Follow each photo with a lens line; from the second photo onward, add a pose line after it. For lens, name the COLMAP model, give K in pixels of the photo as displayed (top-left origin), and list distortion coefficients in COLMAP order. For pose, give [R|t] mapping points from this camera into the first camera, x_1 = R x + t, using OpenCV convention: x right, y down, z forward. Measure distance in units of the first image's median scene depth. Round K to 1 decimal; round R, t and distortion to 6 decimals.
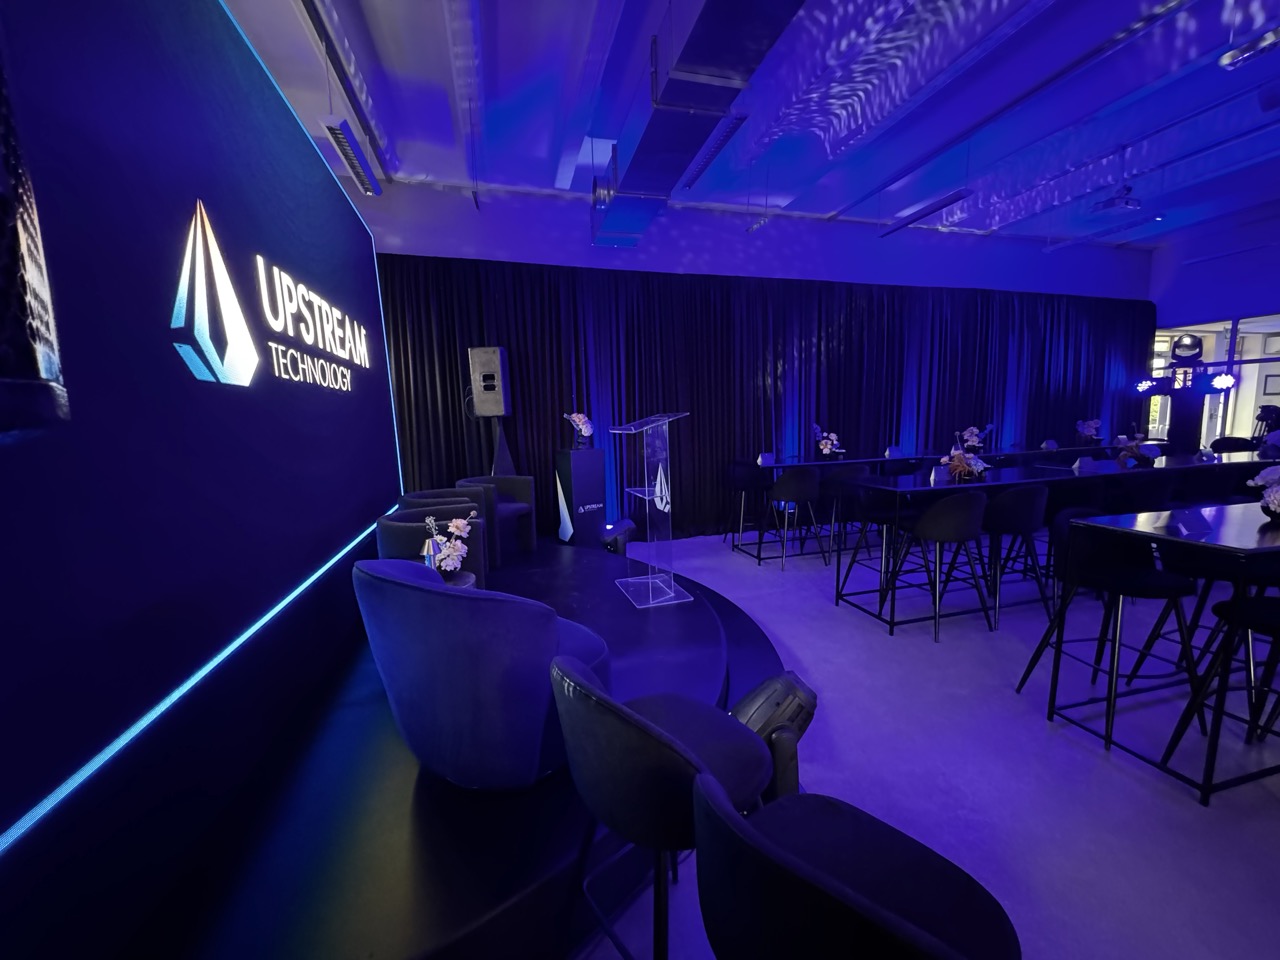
lens RADIAL K [[513.3, 0, 637.5], [0, 513.3, 480.3], [0, 0, 1]] dist [0.002343, 0.000087]
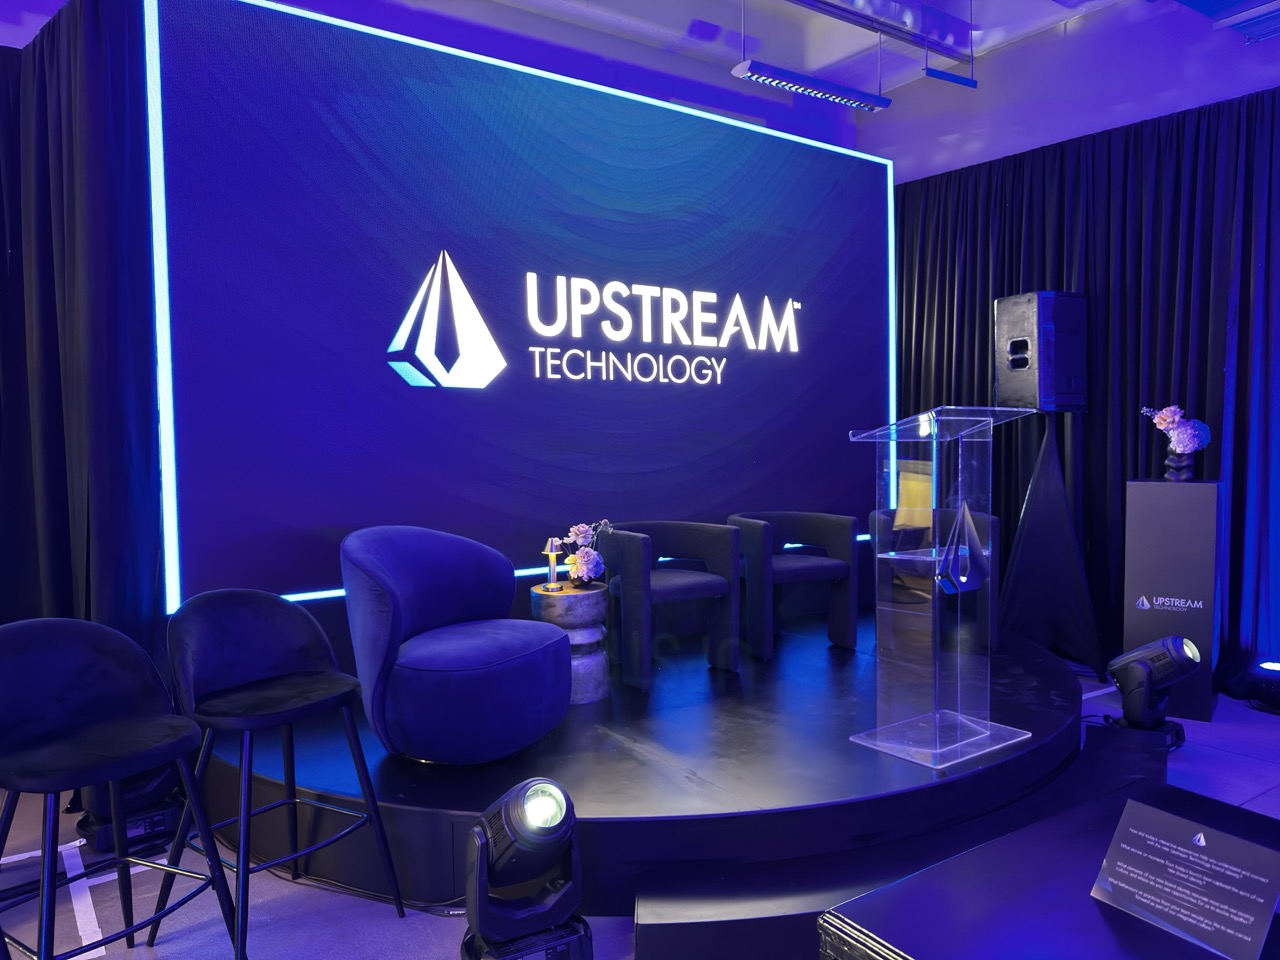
lens RADIAL K [[908.0, 0, 644.7], [0, 908.0, 477.4], [0, 0, 1]] dist [0.089124, -0.014766]
pose [[0.351302, 0.065676, -0.933956, 1.035422], [-0.115229, 0.992986, 0.026484, -0.056495], [0.929144, 0.098315, 0.356405, 0.456364]]
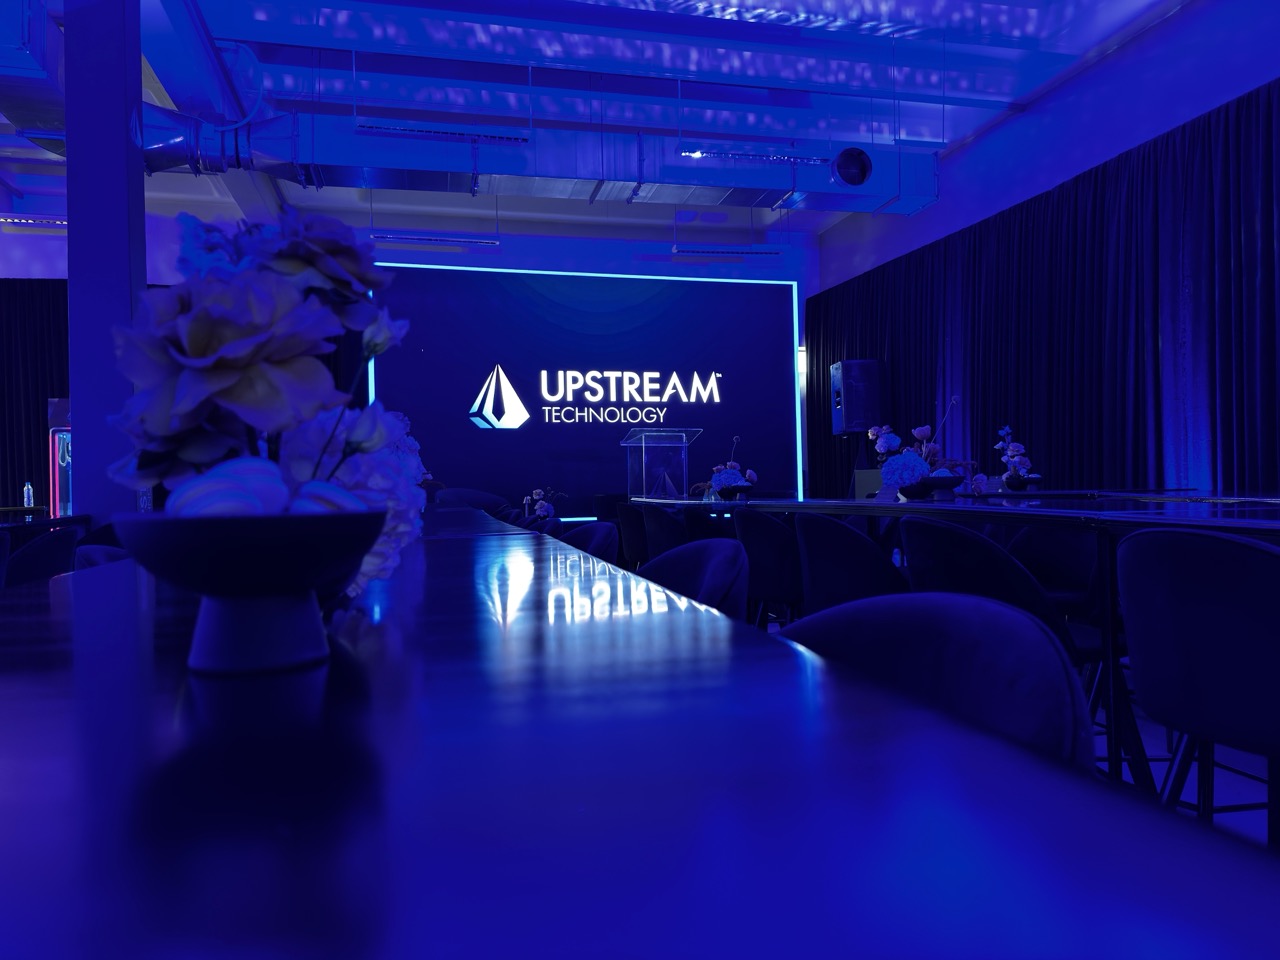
lens RADIAL K [[908.0, 0, 638.8], [0, 908.0, 482.2], [0, 0, 1]] dist [0.089124, -0.014766]
pose [[-0.023131, 0.018777, -0.999556, 2.708403], [-0.103480, 0.994408, 0.021075, -0.057651], [0.994362, 0.103922, -0.021058, 1.272856]]
